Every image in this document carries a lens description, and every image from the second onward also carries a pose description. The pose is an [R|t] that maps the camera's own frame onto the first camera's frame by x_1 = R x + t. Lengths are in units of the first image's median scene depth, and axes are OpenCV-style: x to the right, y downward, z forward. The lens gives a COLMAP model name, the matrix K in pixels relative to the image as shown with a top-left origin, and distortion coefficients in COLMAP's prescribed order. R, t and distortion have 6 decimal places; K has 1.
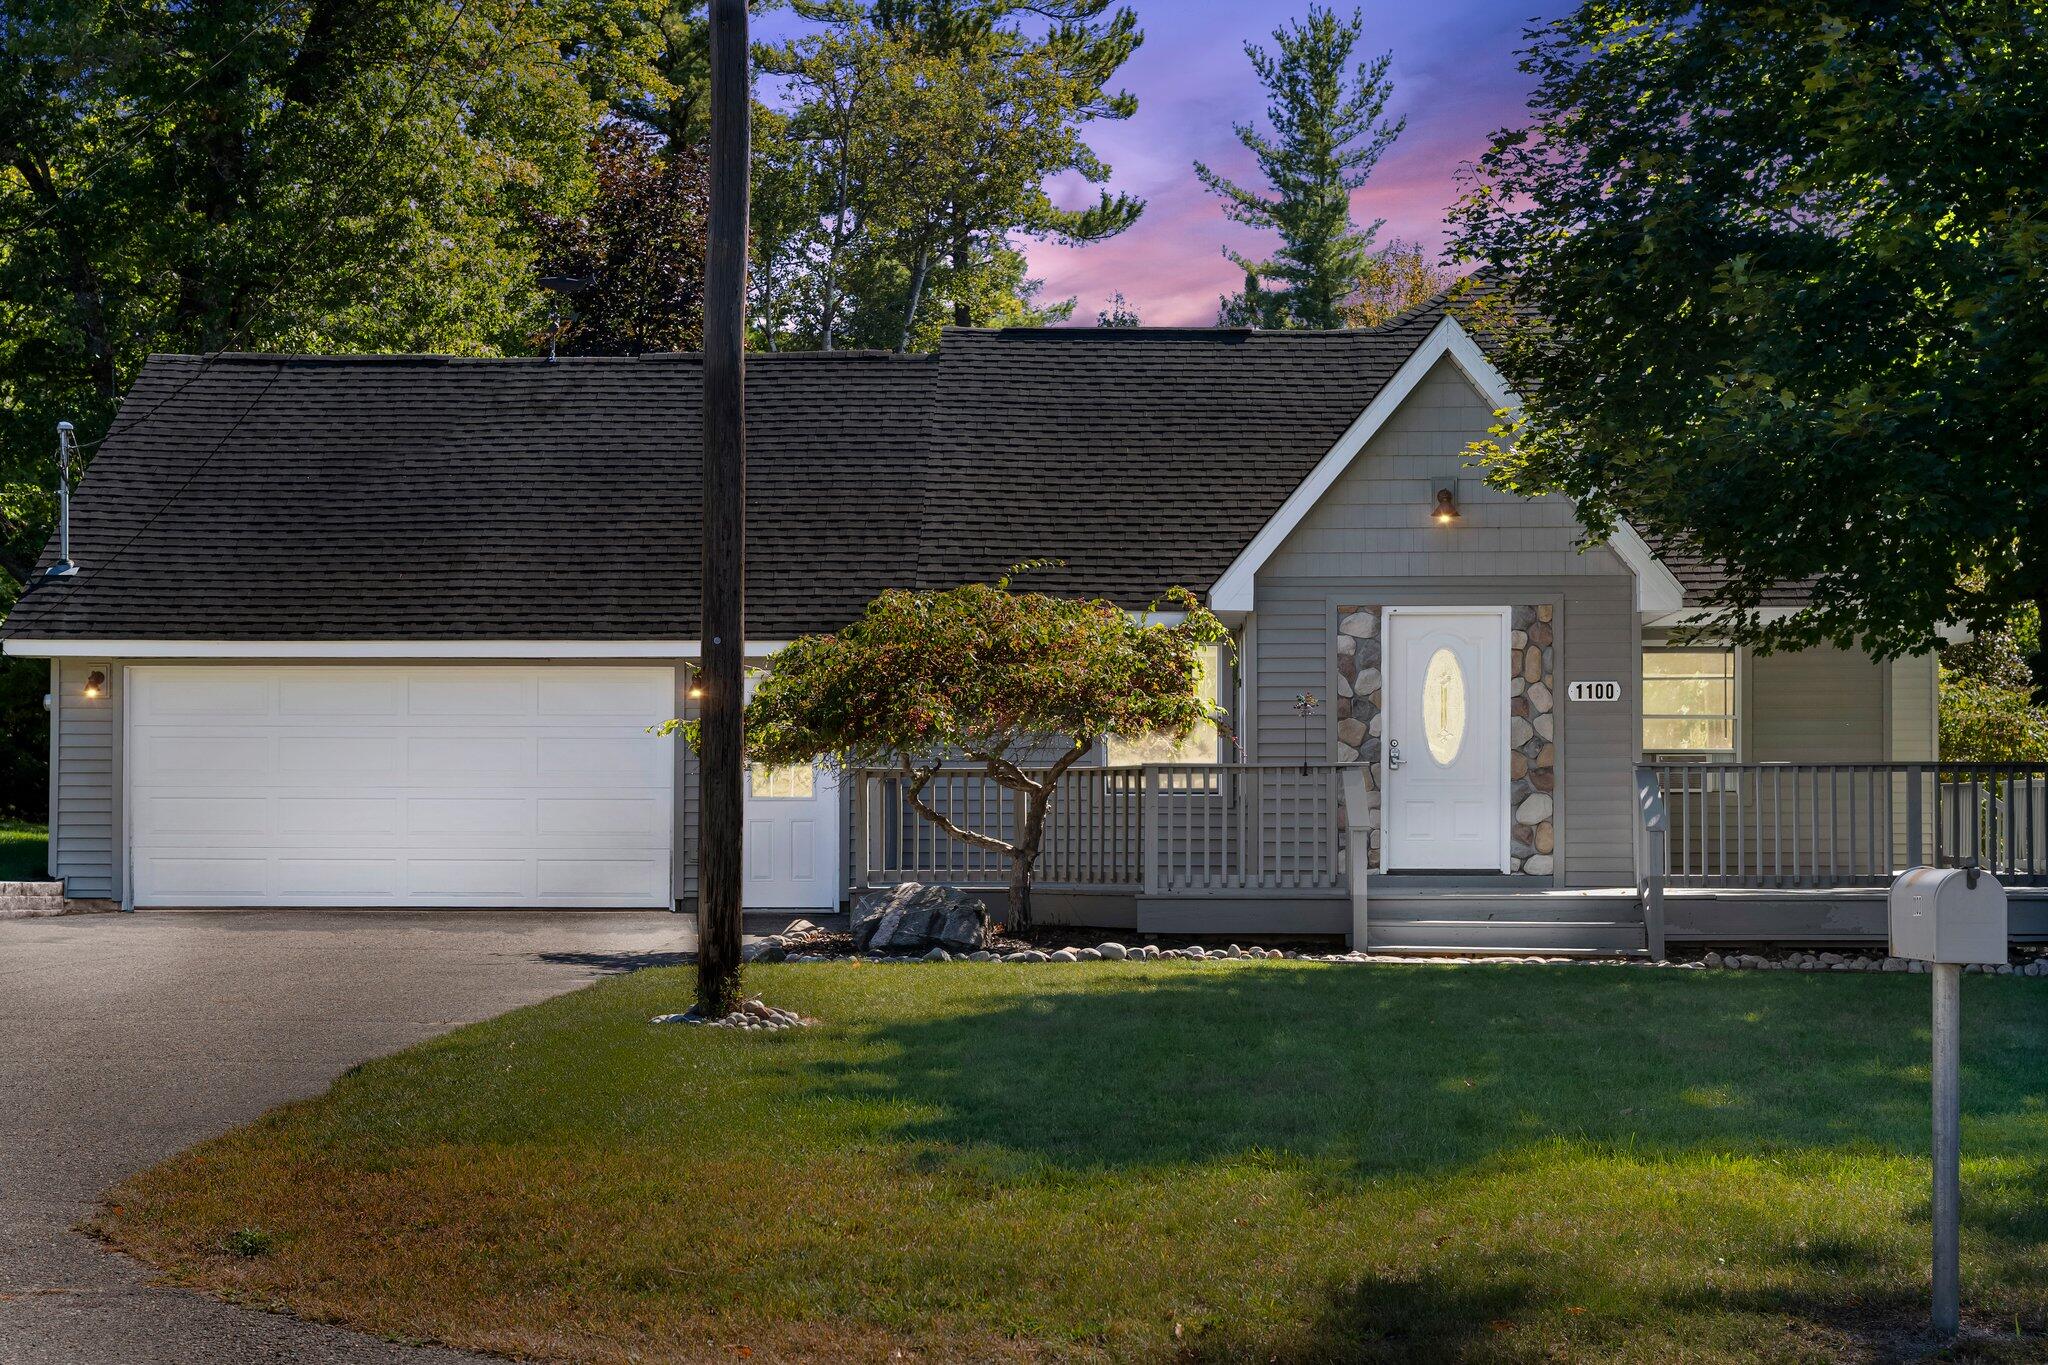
lens RADIAL K [[3136.8, 0, 1041.8], [0, 3136.8, 644.1], [0, 0, 1]] dist [0.068919, 0.000000]
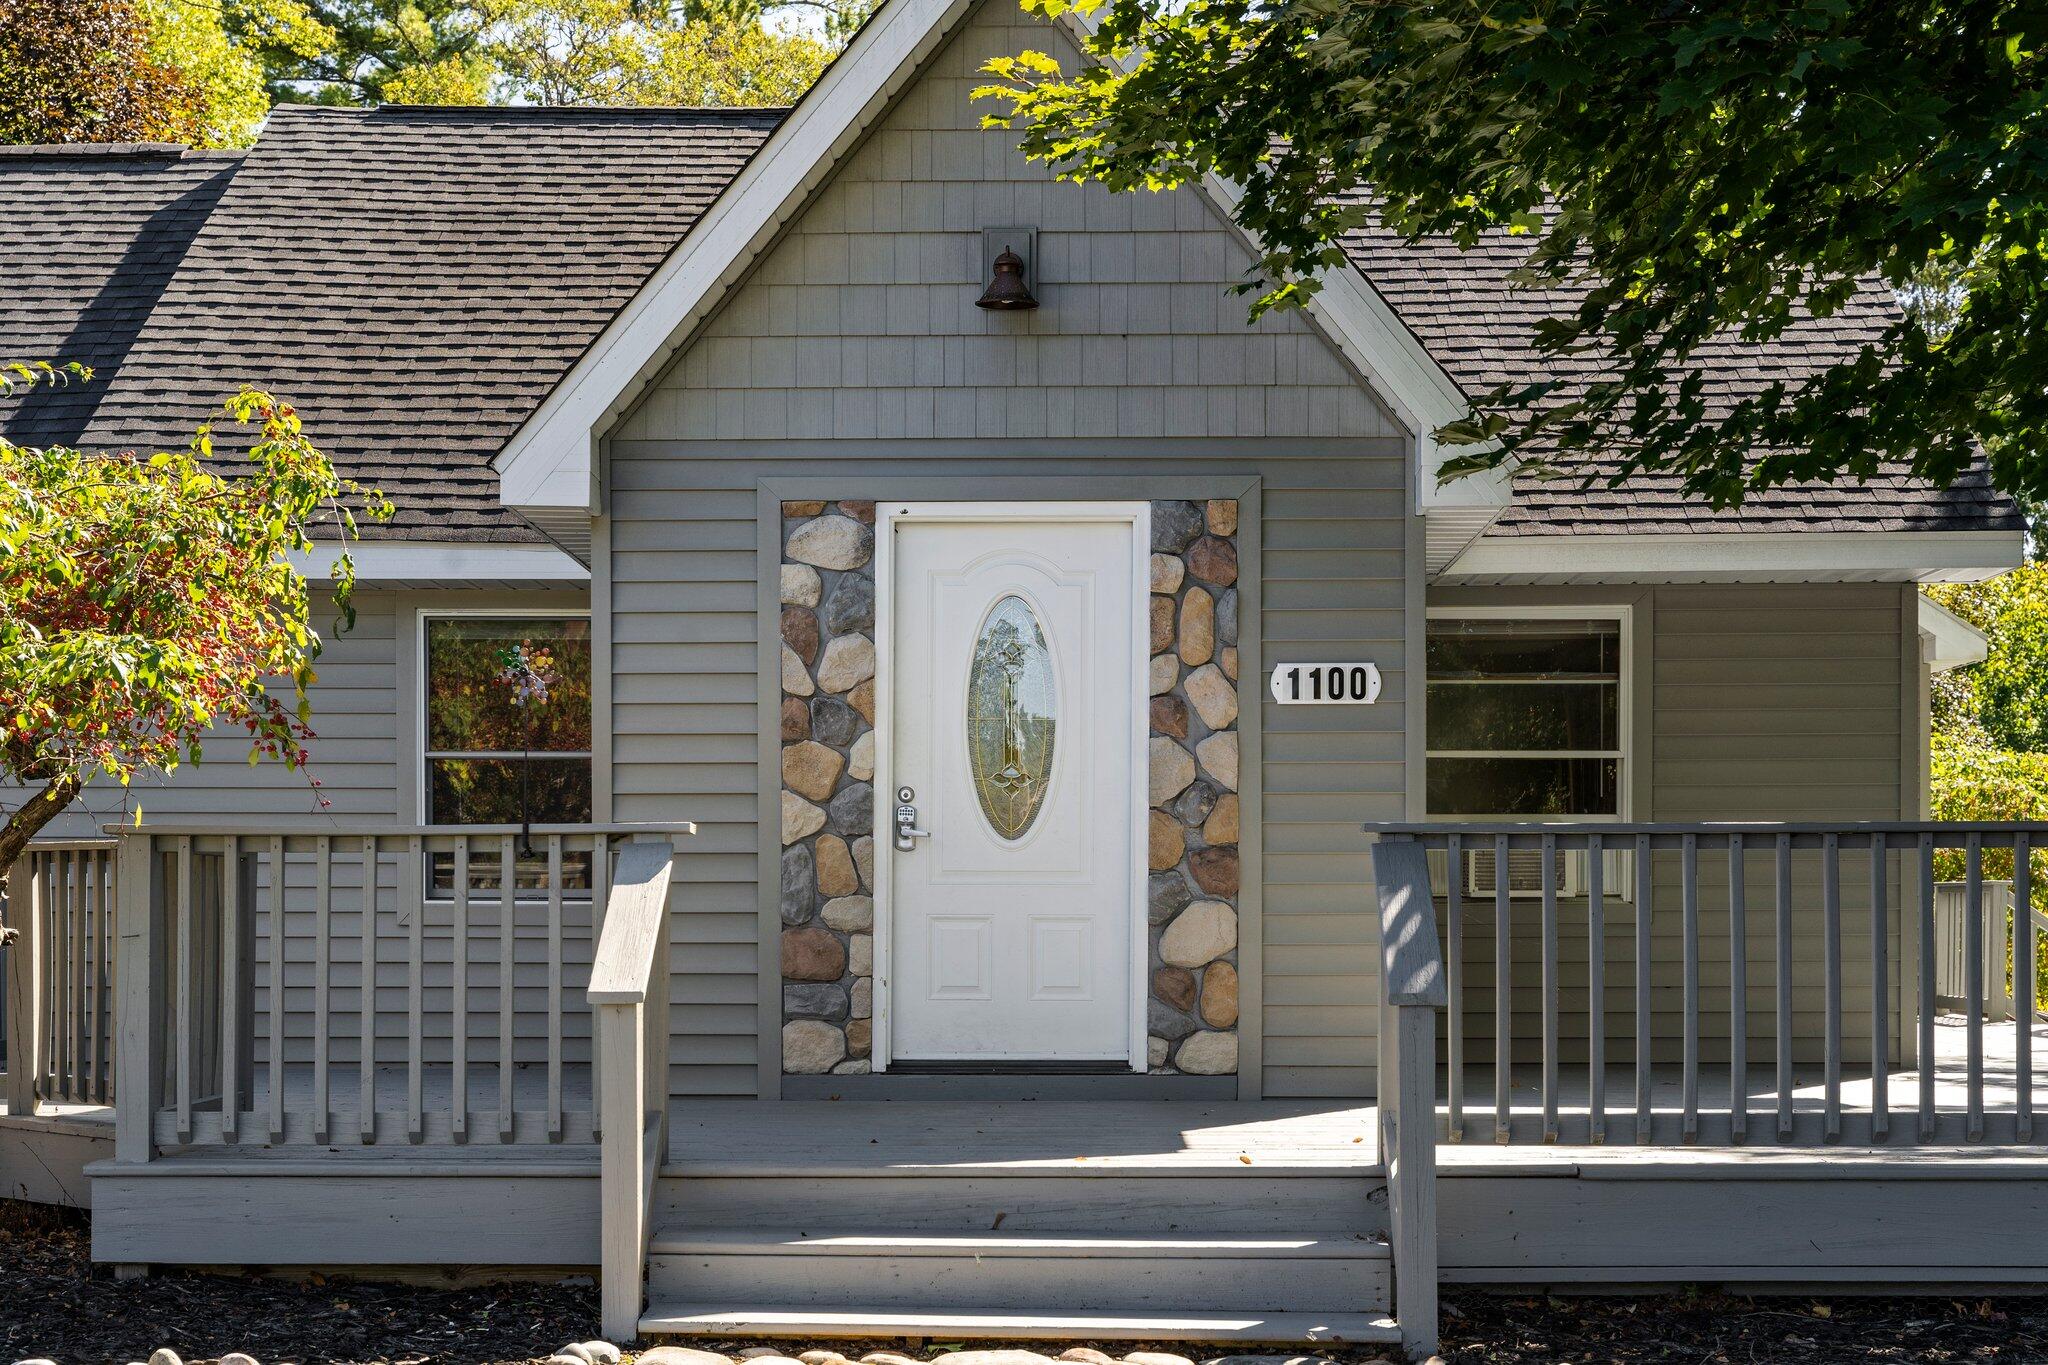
lens RADIAL K [[2878.3, 0, 1008.5], [0, 2878.3, 762.1], [0, 0, 1]] dist [0.022890, 0.000000]
pose [[0.999927, 0.001469, 0.011991, 0.123079], [-0.001490, 0.999997, 0.001763, 0.026020], [-0.011989, -0.001781, 0.999927, 0.569311]]
